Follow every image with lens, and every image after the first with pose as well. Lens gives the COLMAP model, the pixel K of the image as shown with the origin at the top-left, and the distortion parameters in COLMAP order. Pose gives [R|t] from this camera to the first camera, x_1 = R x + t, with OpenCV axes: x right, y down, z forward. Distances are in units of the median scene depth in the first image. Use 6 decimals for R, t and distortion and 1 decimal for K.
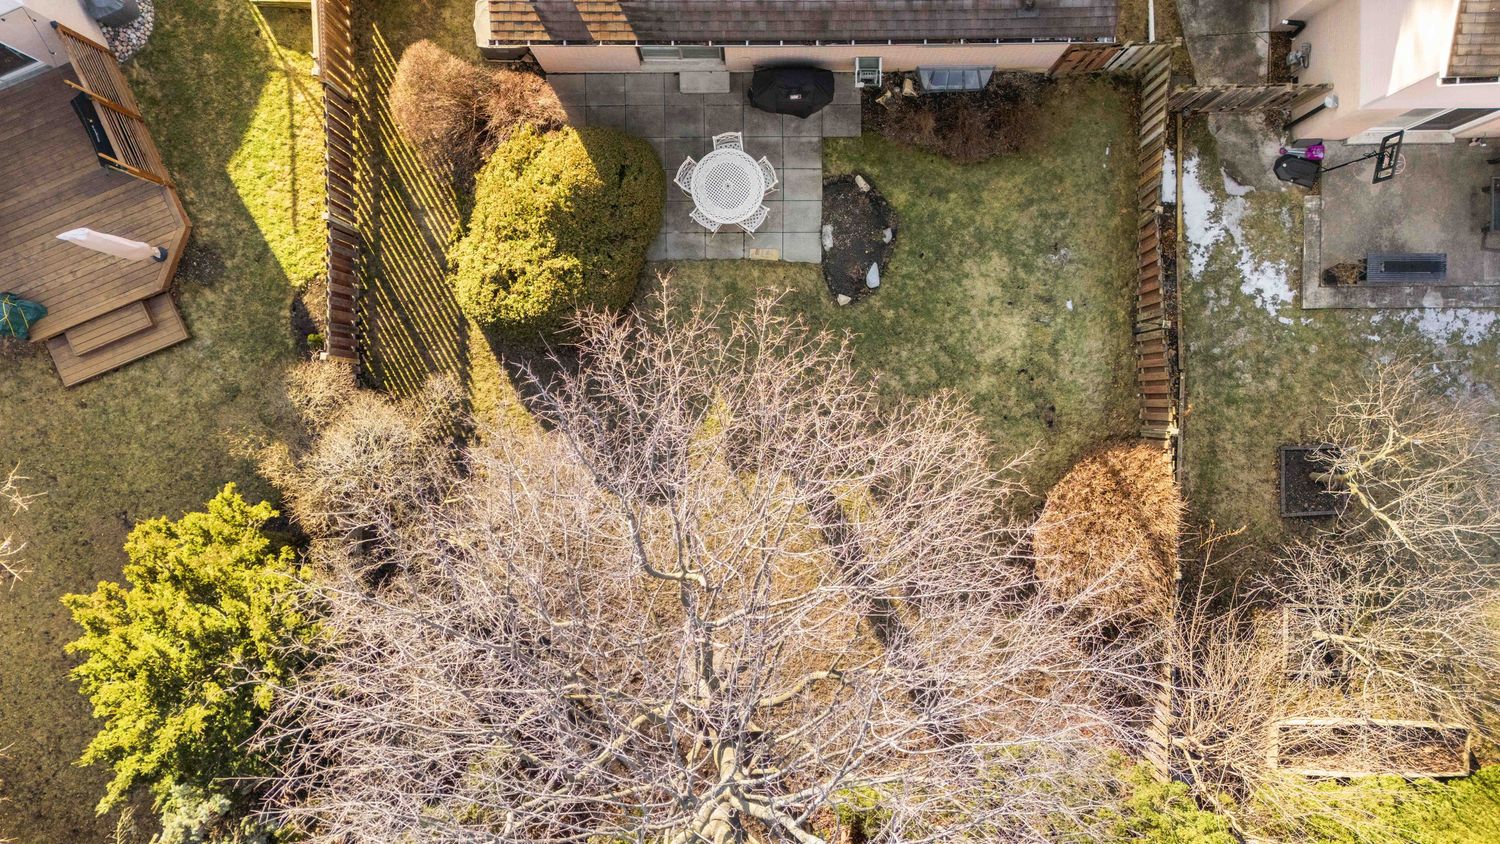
lens RADIAL K [[1094.9, 0, 747.1], [0, 1094.9, 421.6], [0, 0, 1]] dist [0.083532, -0.081660]
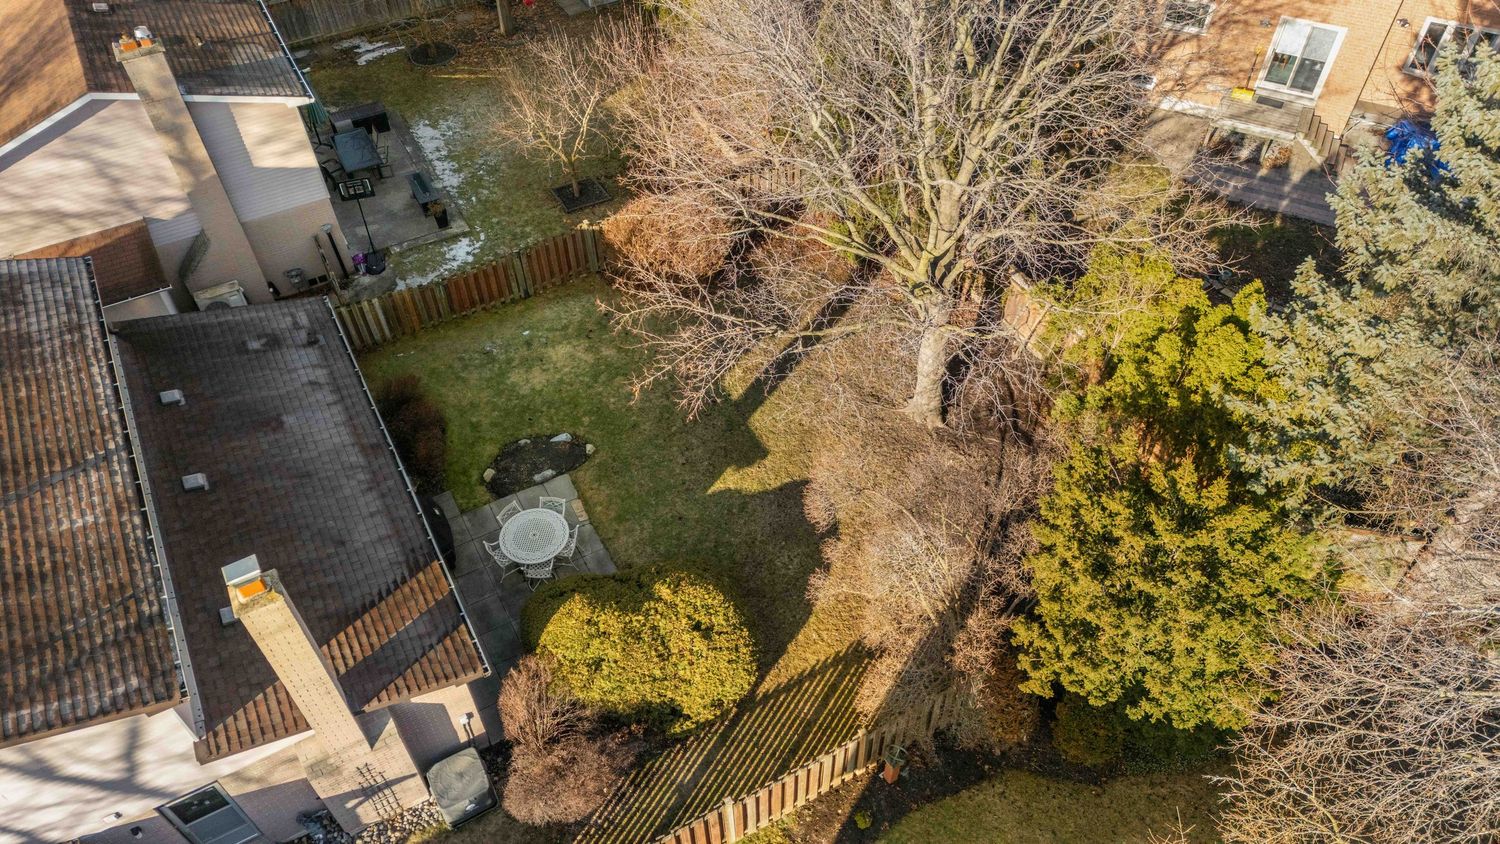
lens RADIAL K [[1094.9, 0, 756.7], [0, 1094.9, 416.9], [0, 0, 1]] dist [0.083532, -0.081660]
pose [[-0.478909, -0.646951, 0.593381, -0.677835], [0.877597, -0.369511, 0.305426, -0.304870], [0.021665, 0.667021, 0.744724, 0.120032]]
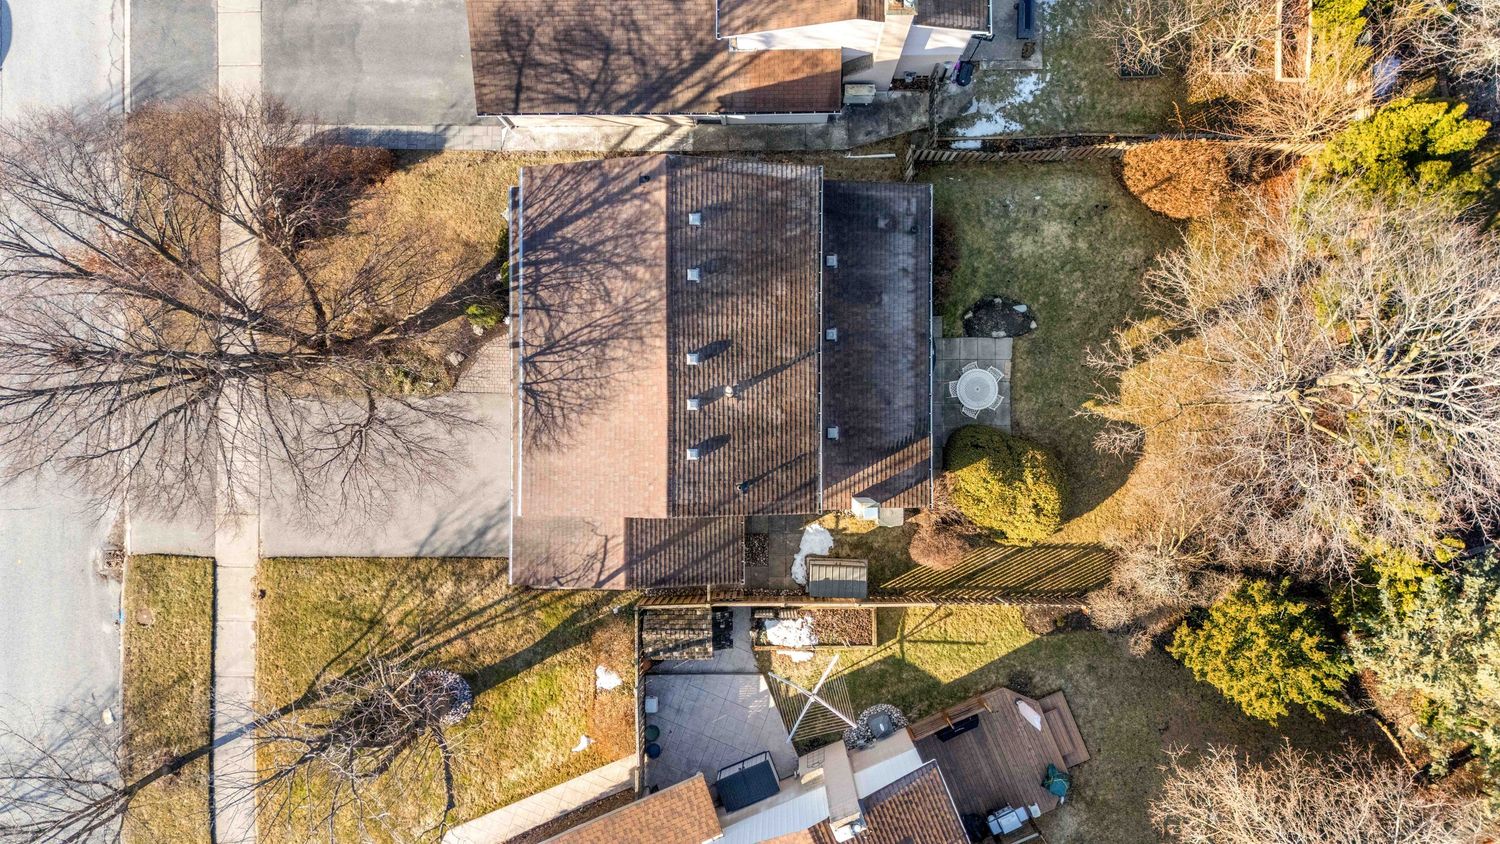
lens RADIAL K [[1094.9, 0, 752.2], [0, 1094.9, 422.1], [0, 0, 1]] dist [0.083532, -0.081660]
pose [[0.002290, -0.999949, 0.009836, -0.089005], [0.999304, 0.001922, -0.037251, -0.509807], [0.037230, 0.009915, 0.999258, -0.806206]]
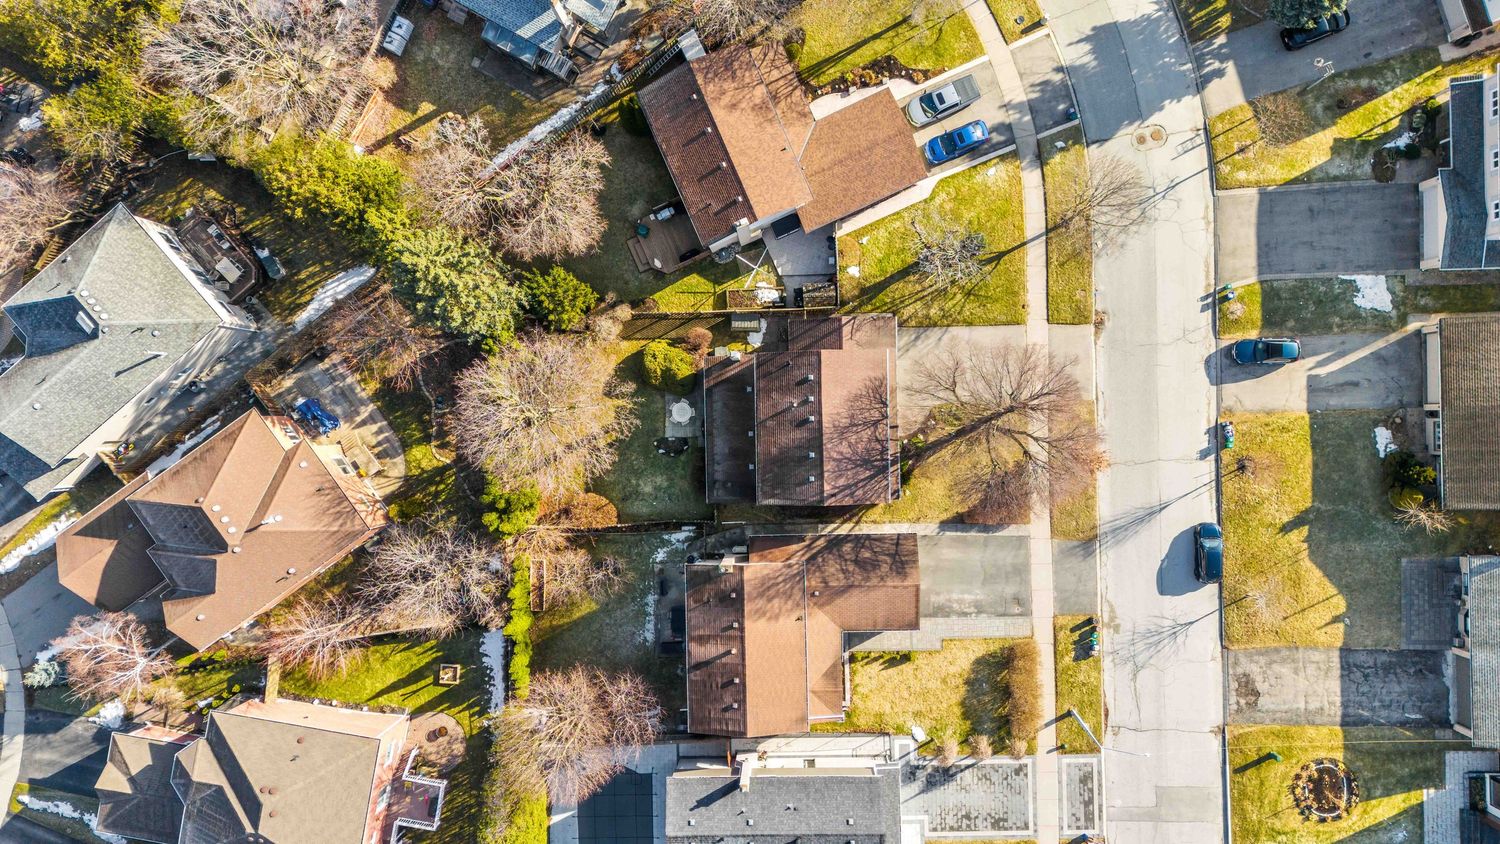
lens RADIAL K [[1094.9, 0, 756.2], [0, 1094.9, 417.7], [0, 0, 1]] dist [0.083532, -0.081660]
pose [[0.018327, 0.999832, 0.000425, 0.005163], [-0.999755, 0.018320, 0.012438, -0.515360], [0.012428, -0.000653, 0.999923, -2.793011]]
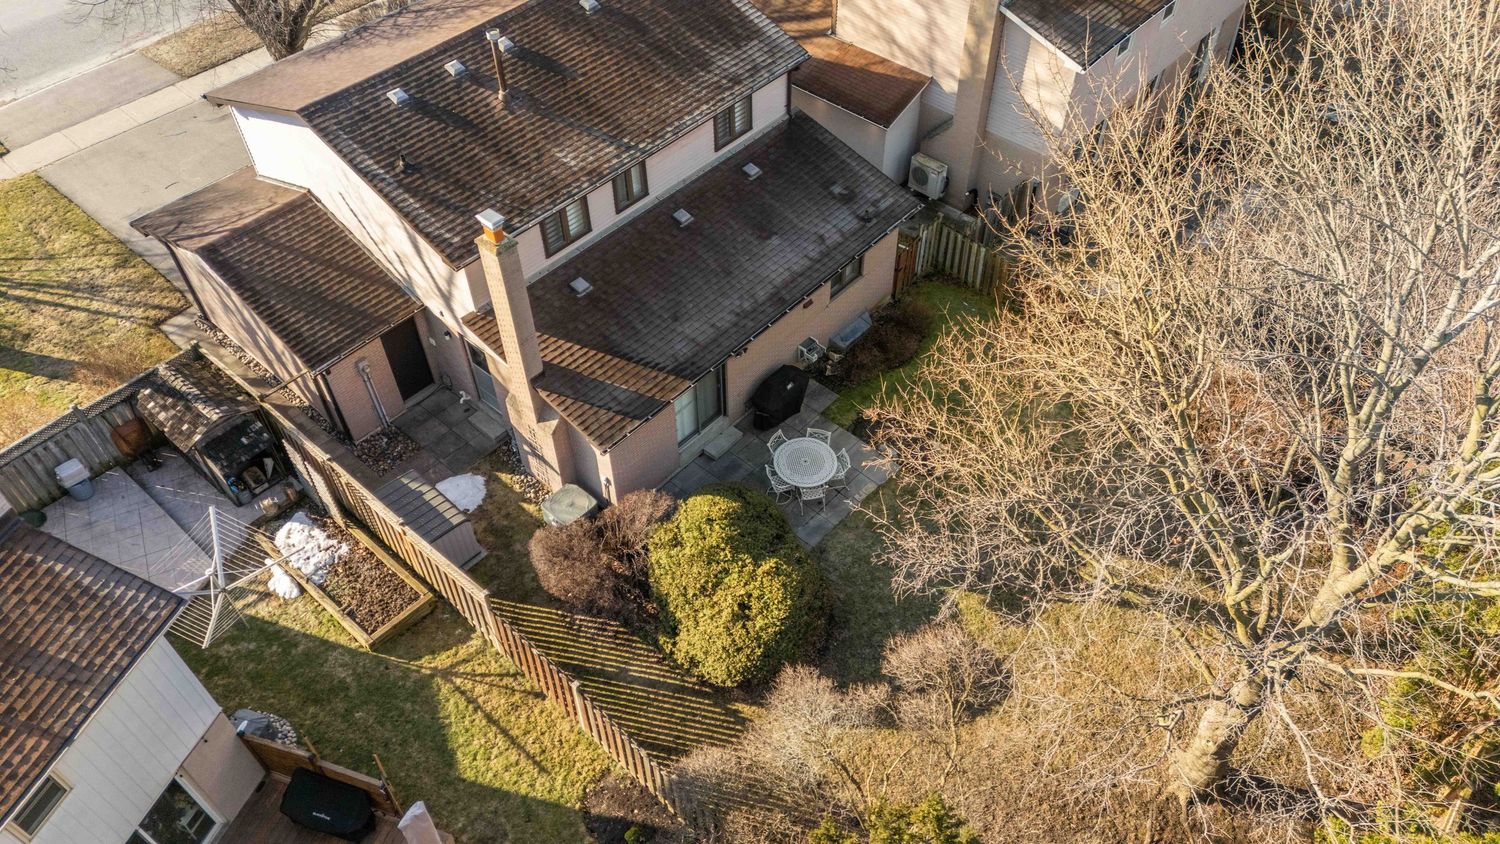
lens RADIAL K [[1094.9, 0, 757.3], [0, 1094.9, 420.2], [0, 0, 1]] dist [0.083532, -0.081660]
pose [[0.670760, -0.553307, 0.493894, -0.587906], [0.741440, 0.483519, -0.465269, 0.258583], [0.018630, 0.678277, 0.734570, 0.120090]]
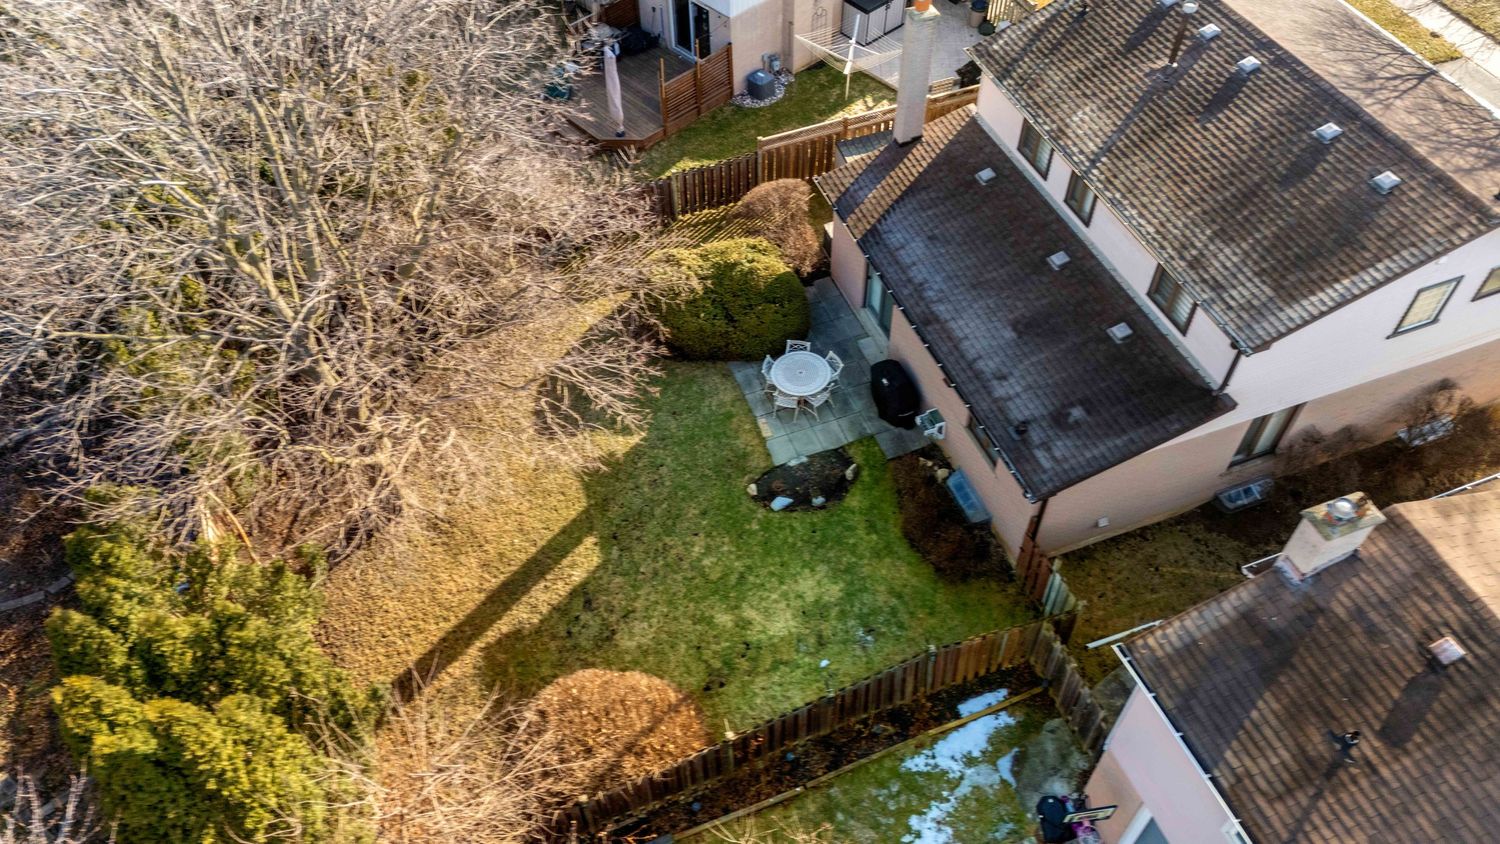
lens RADIAL K [[1094.9, 0, 736.6], [0, 1094.9, 412.8], [0, 0, 1]] dist [0.083532, -0.081660]
pose [[0.336903, 0.707818, -0.620879, 0.744165], [-0.941489, 0.260054, -0.214406, 0.128212], [0.009701, 0.656785, 0.754016, 0.098030]]
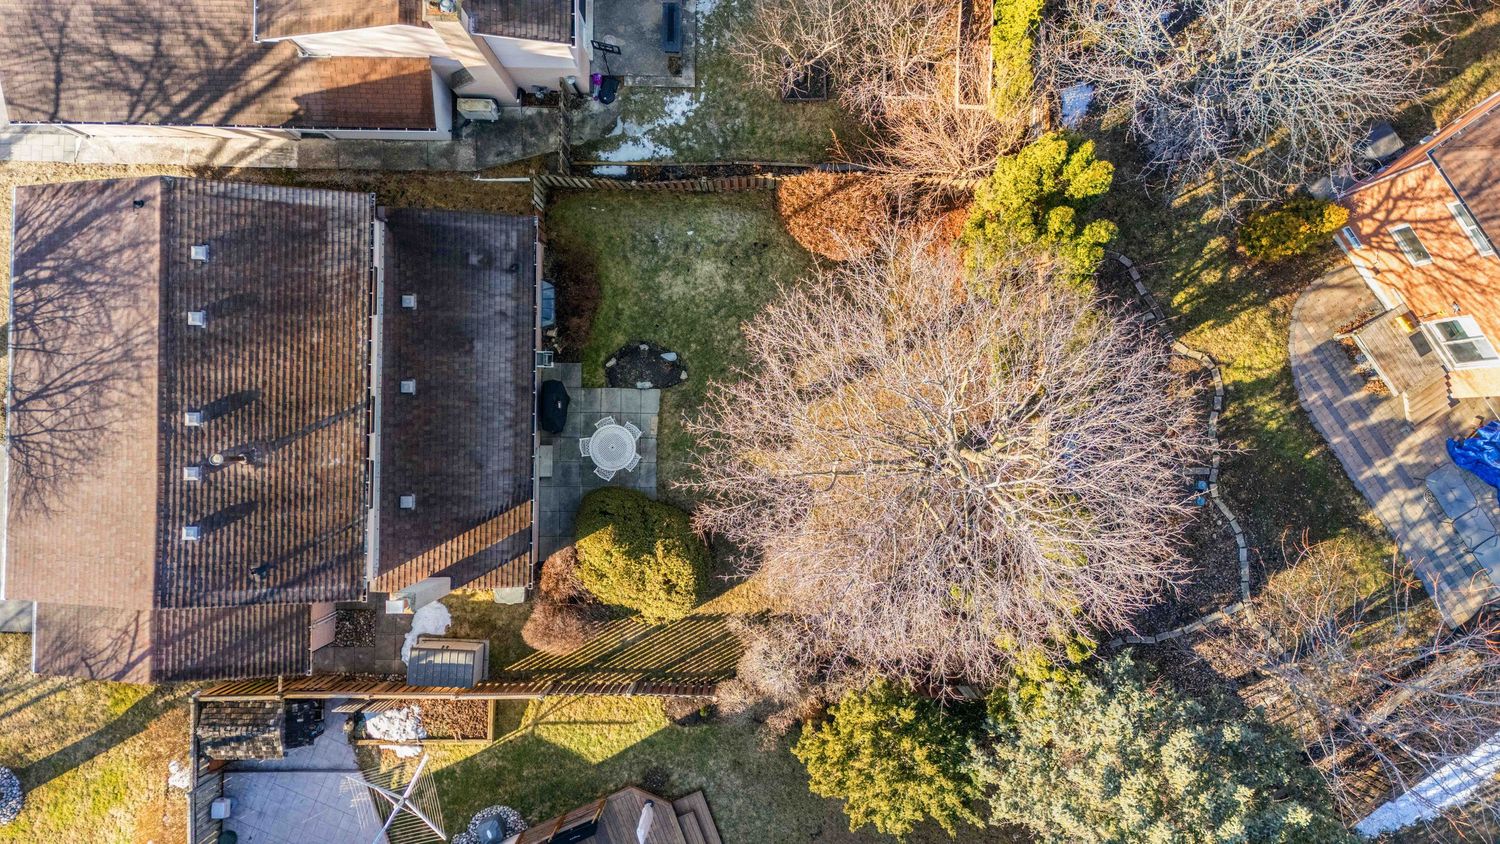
lens RADIAL K [[1094.9, 0, 755.8], [0, 1094.9, 424.3], [0, 0, 1]] dist [0.083532, -0.081660]
pose [[0.017124, -0.999806, 0.009774, 0.004461], [0.999709, 0.016955, -0.017146, 0.020417], [0.016977, 0.010065, 0.999805, -0.578736]]
